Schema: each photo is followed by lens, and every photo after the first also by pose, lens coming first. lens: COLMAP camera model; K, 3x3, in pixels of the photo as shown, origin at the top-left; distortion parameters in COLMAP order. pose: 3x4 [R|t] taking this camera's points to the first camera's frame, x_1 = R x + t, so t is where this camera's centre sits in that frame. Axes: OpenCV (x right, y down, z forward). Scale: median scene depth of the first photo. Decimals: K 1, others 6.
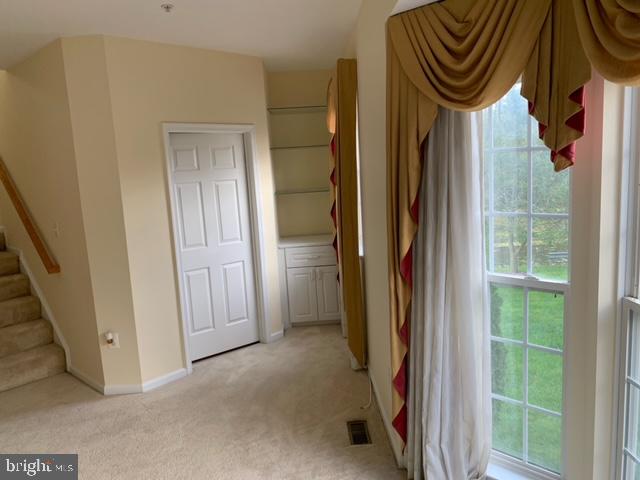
lens RADIAL K [[488.0, 0, 316.2], [0, 488.0, 236.9], [0, 0, 1]] dist [0.058810, -0.075816]
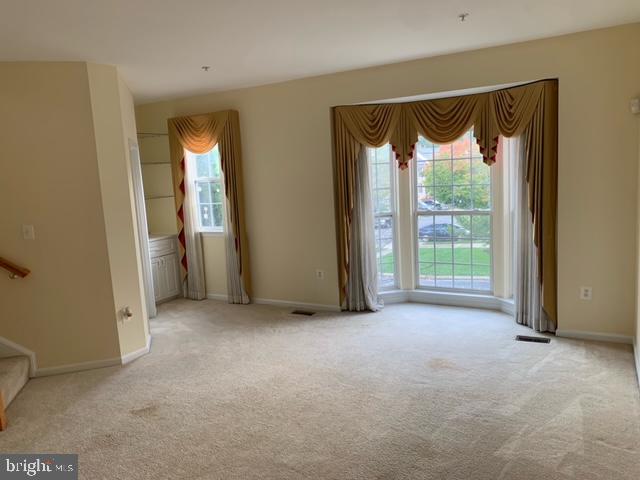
lens RADIAL K [[488.0, 0, 316.2], [0, 488.0, 236.9], [0, 0, 1]] dist [0.058810, -0.075816]
pose [[0.522427, -0.091966, 0.847710, -1.301576], [0.150366, 0.988523, 0.014574, 0.081409], [-0.839321, 0.119853, 0.530260, -0.053546]]
